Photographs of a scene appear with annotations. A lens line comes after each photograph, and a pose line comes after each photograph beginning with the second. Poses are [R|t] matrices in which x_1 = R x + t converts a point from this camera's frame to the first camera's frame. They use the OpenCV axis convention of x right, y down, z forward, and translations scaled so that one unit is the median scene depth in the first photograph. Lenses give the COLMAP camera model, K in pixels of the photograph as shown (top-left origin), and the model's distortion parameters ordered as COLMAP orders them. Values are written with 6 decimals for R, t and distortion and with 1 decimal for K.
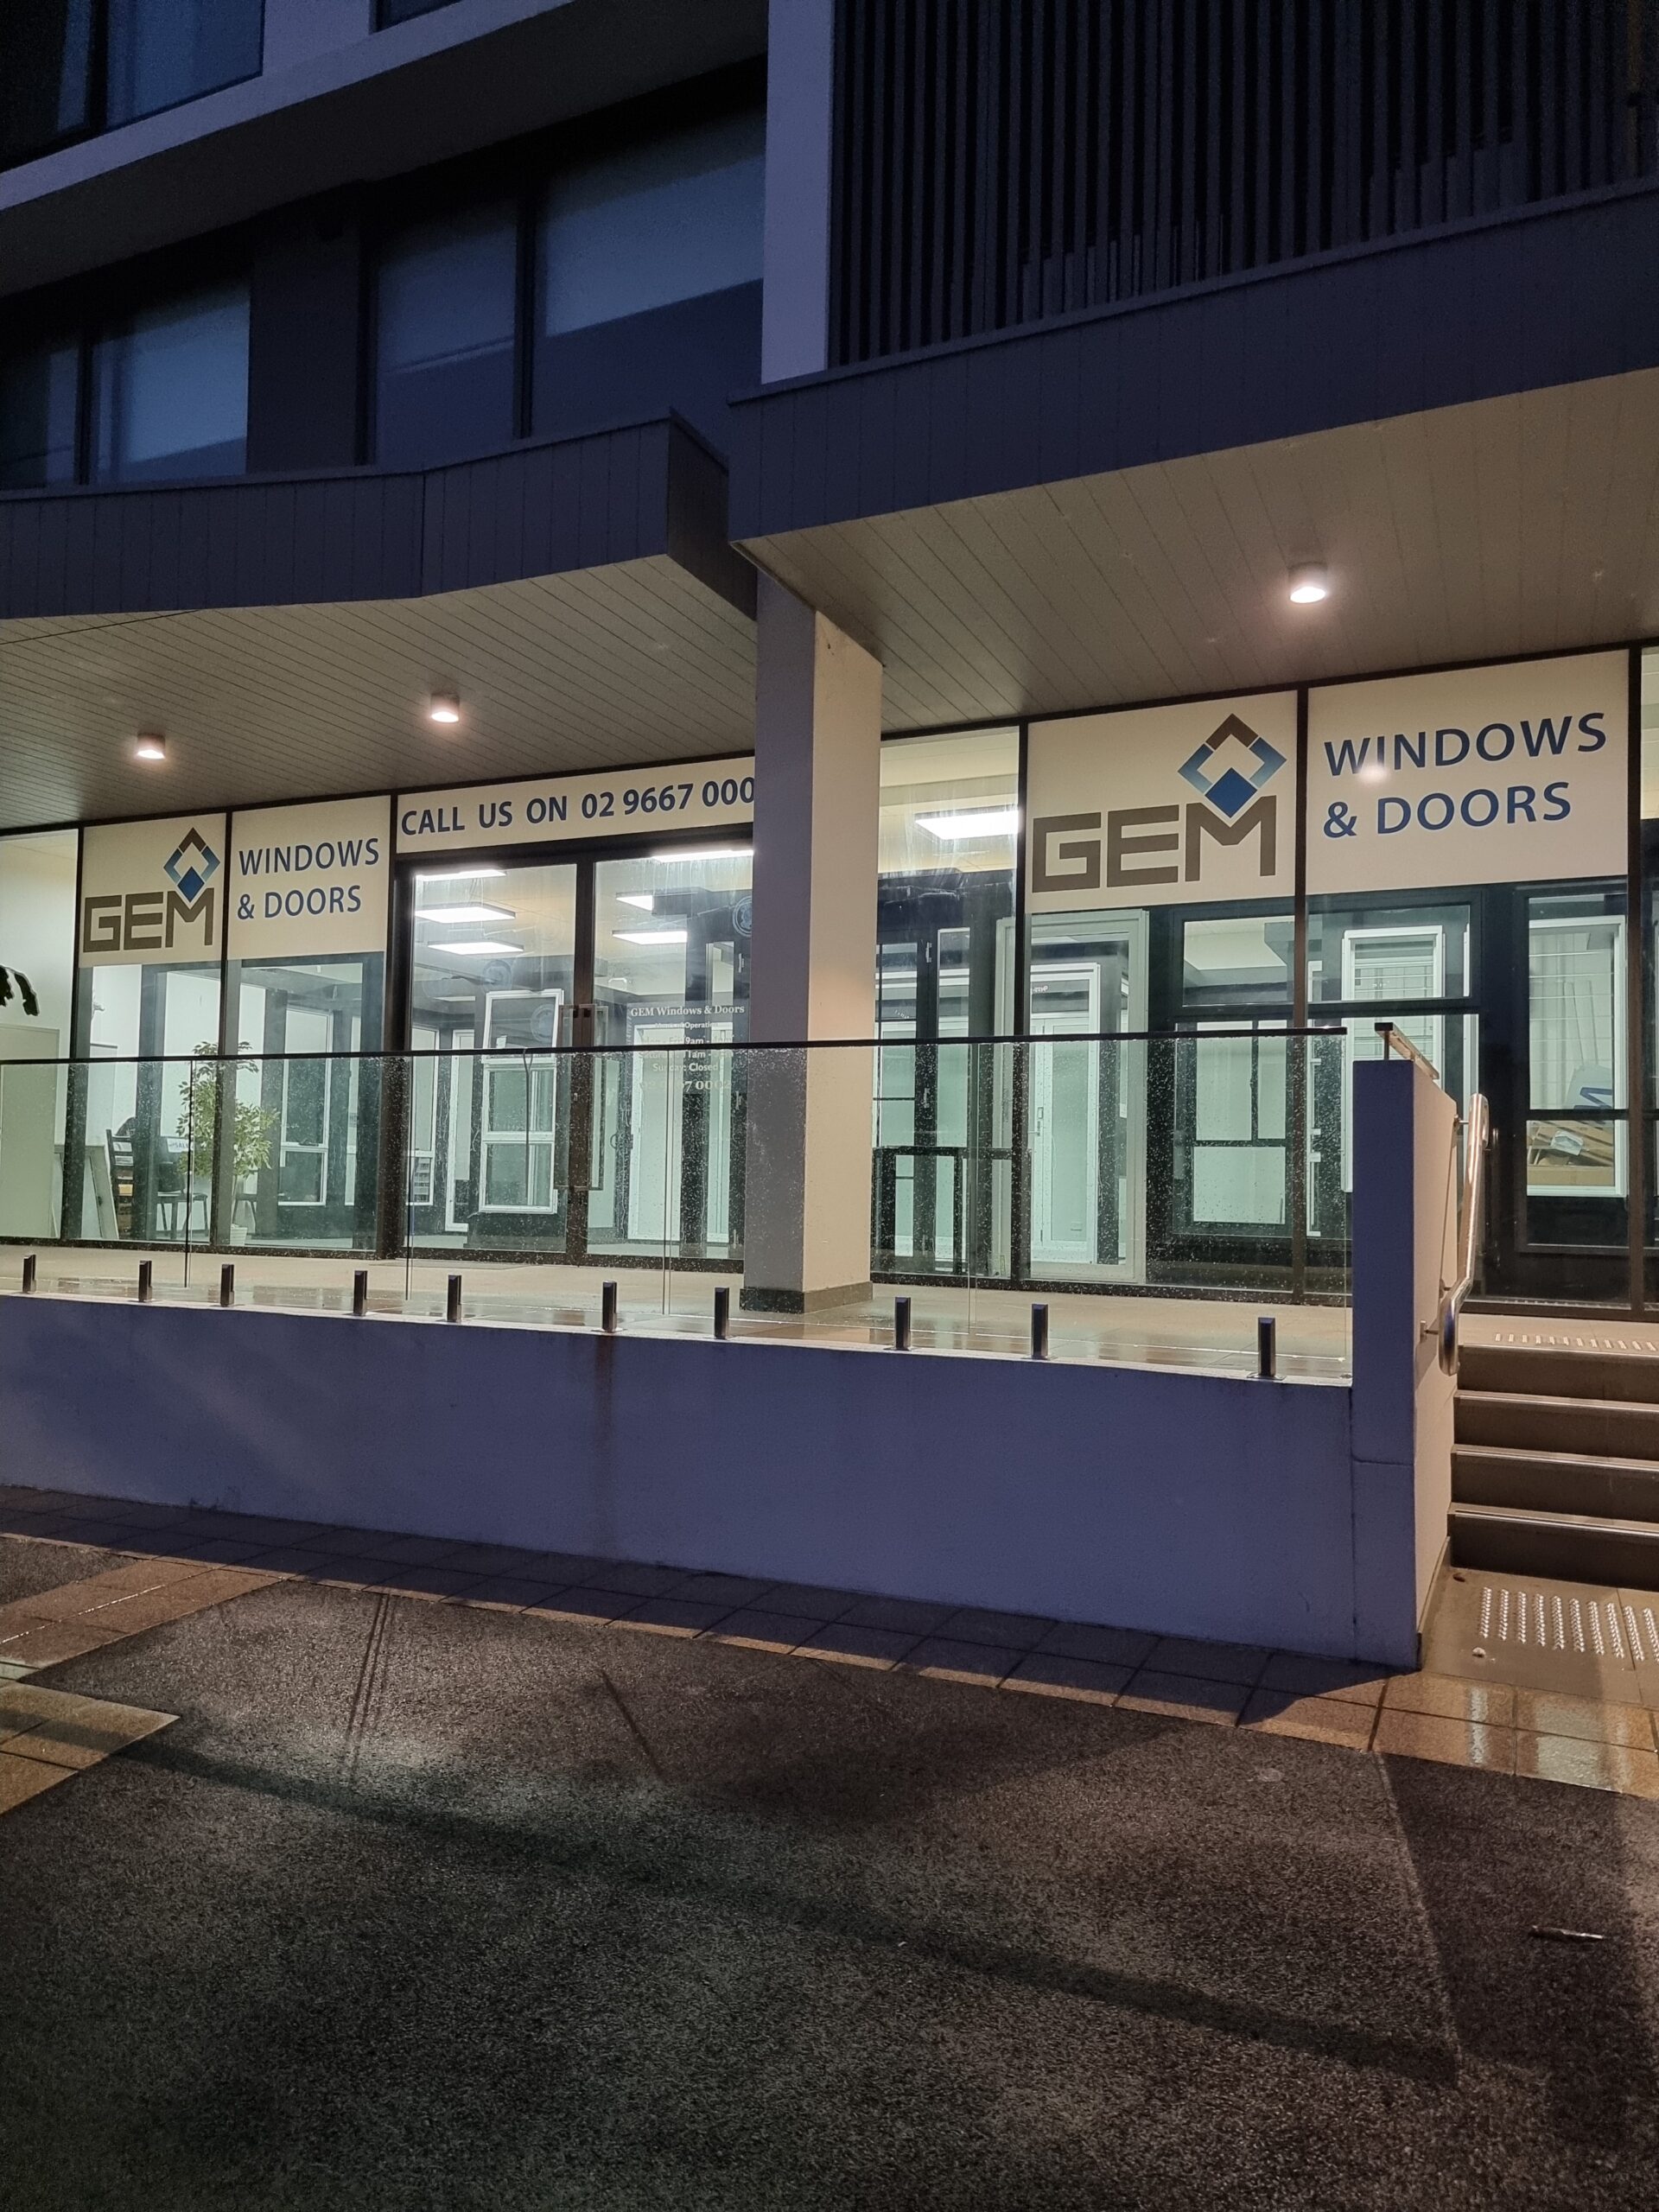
lens RADIAL K [[1506.6, 0, 816.2], [0, 1506.6, 1114.1], [0, 0, 1]] dist [0.081616, -0.054408]
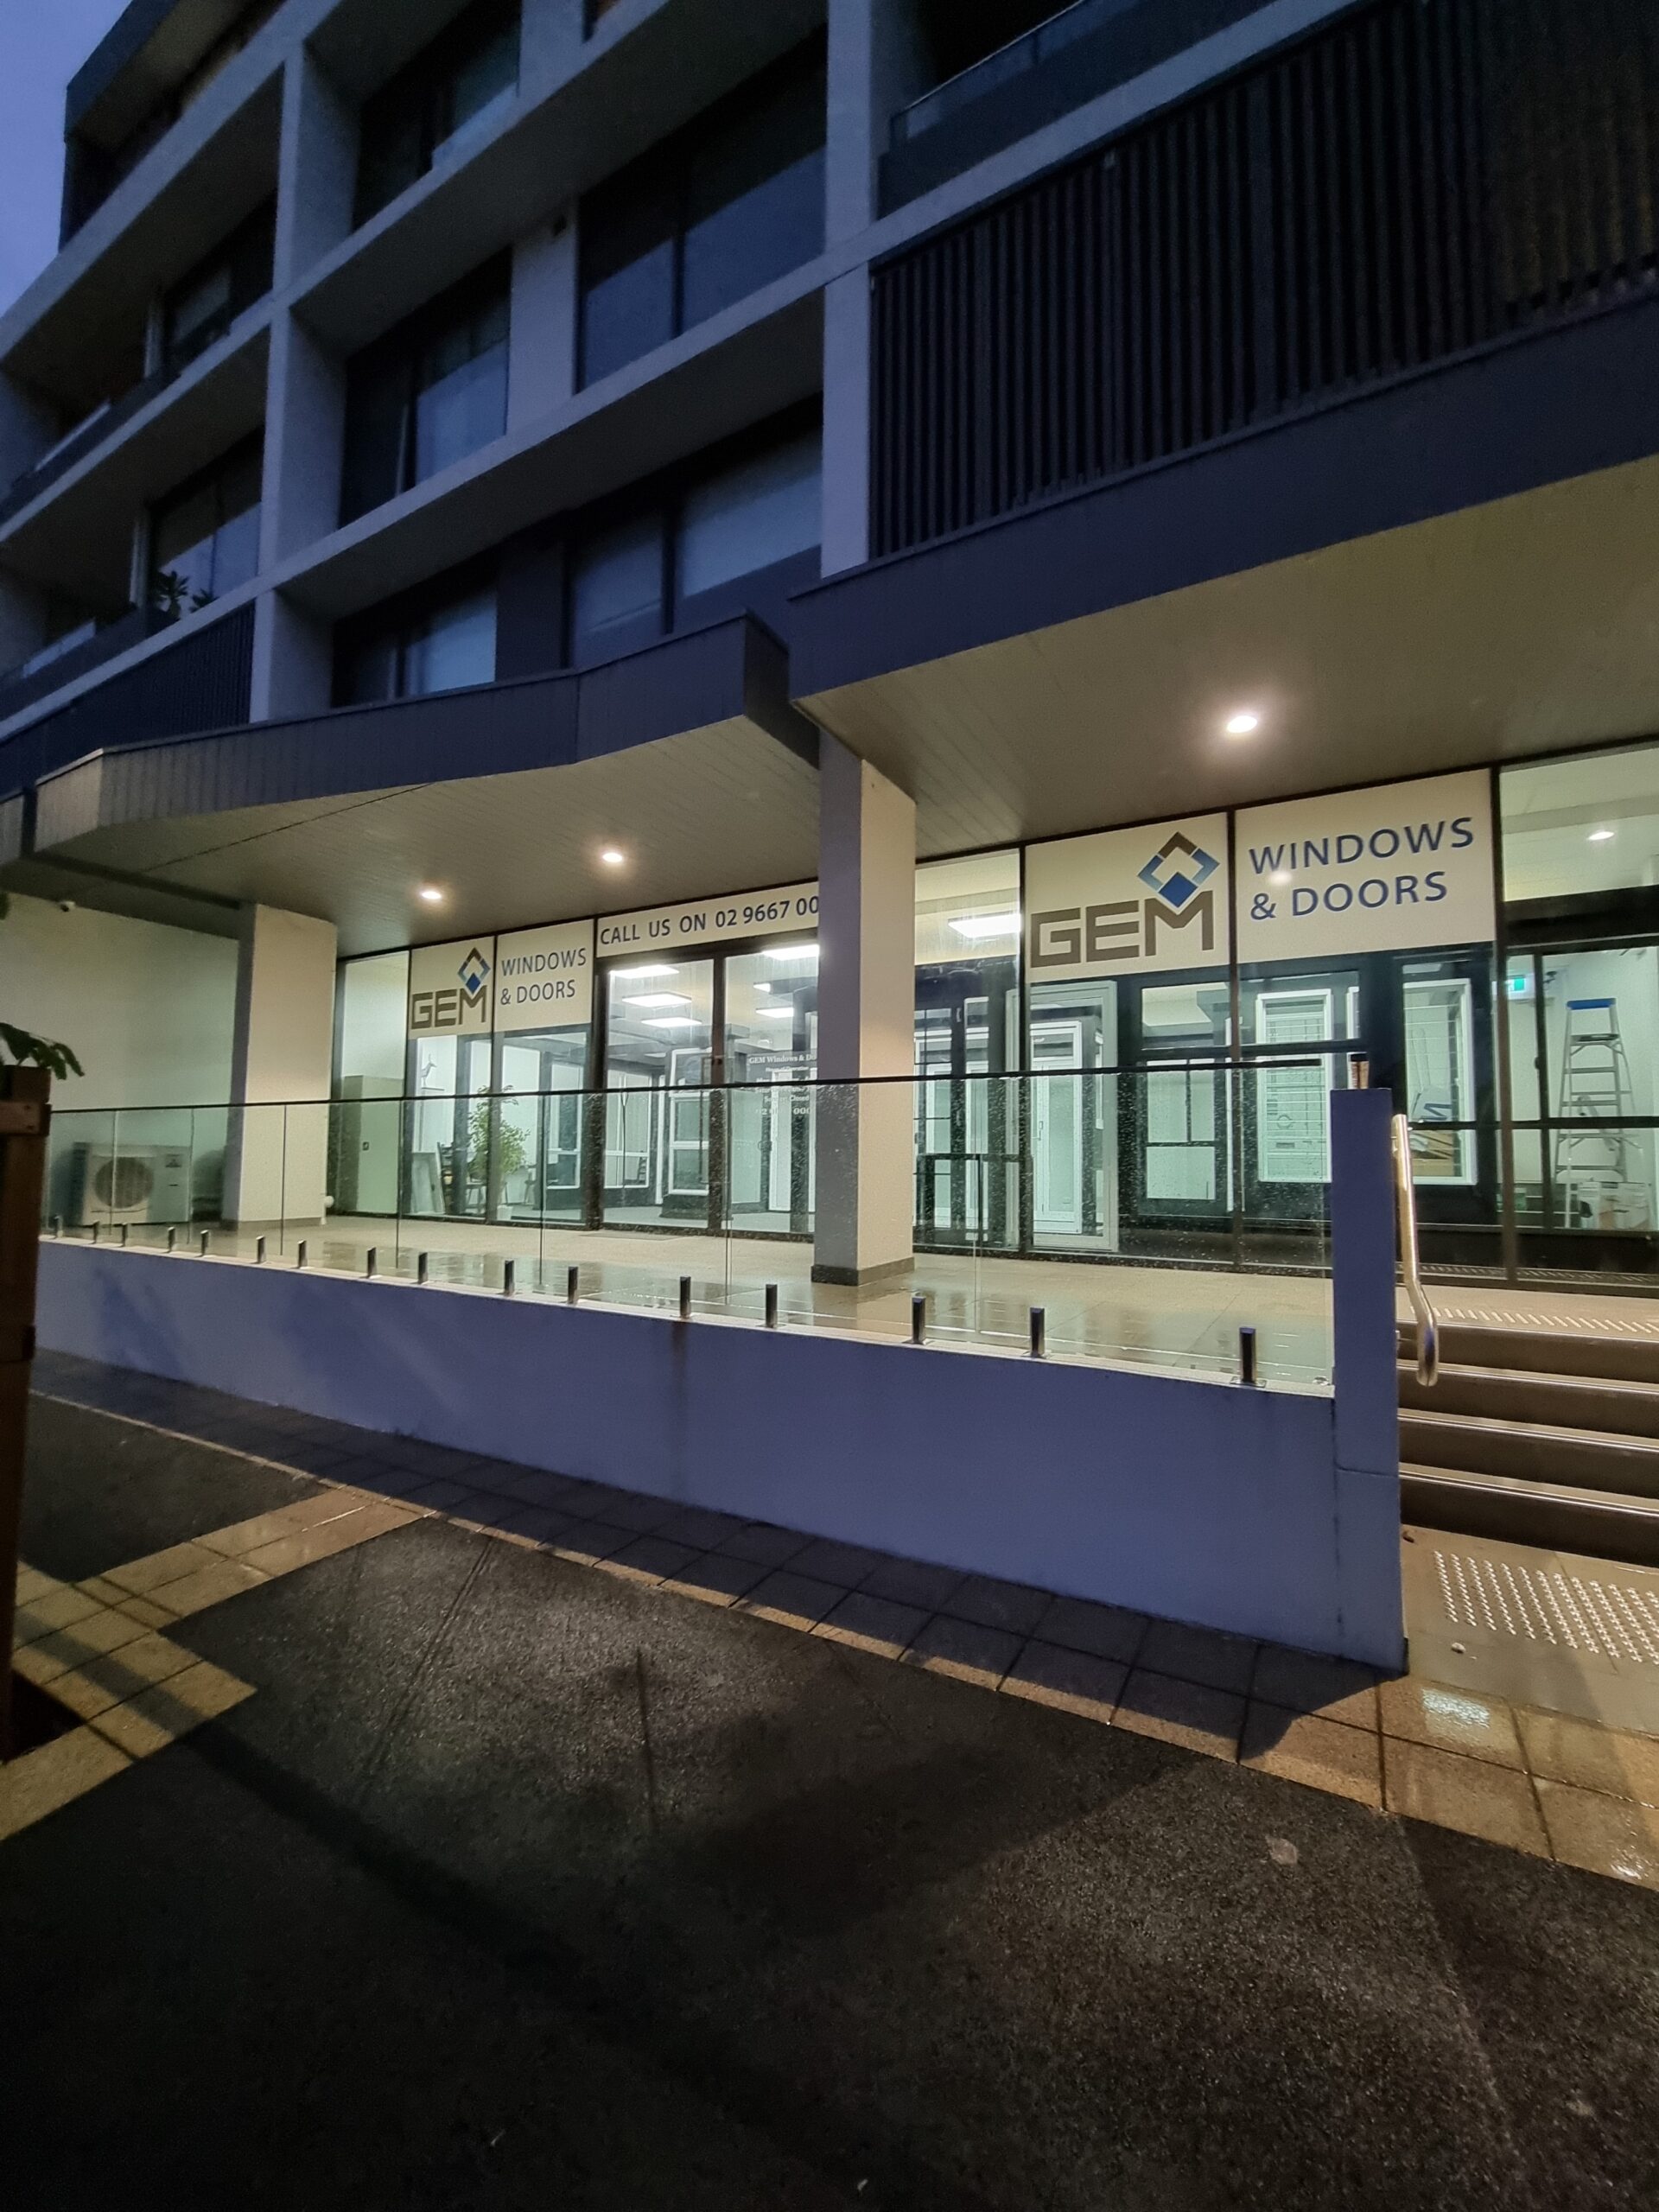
lens RADIAL K [[905.6, 0, 828.6], [0, 905.6, 1110.3], [0, 0, 1]] dist [-0.002328, -0.001746]
pose [[0.996372, -0.012339, -0.084206, 0.029775], [0.011167, 0.999834, -0.014374, -0.008188], [0.084369, 0.013381, 0.996345, 0.178569]]
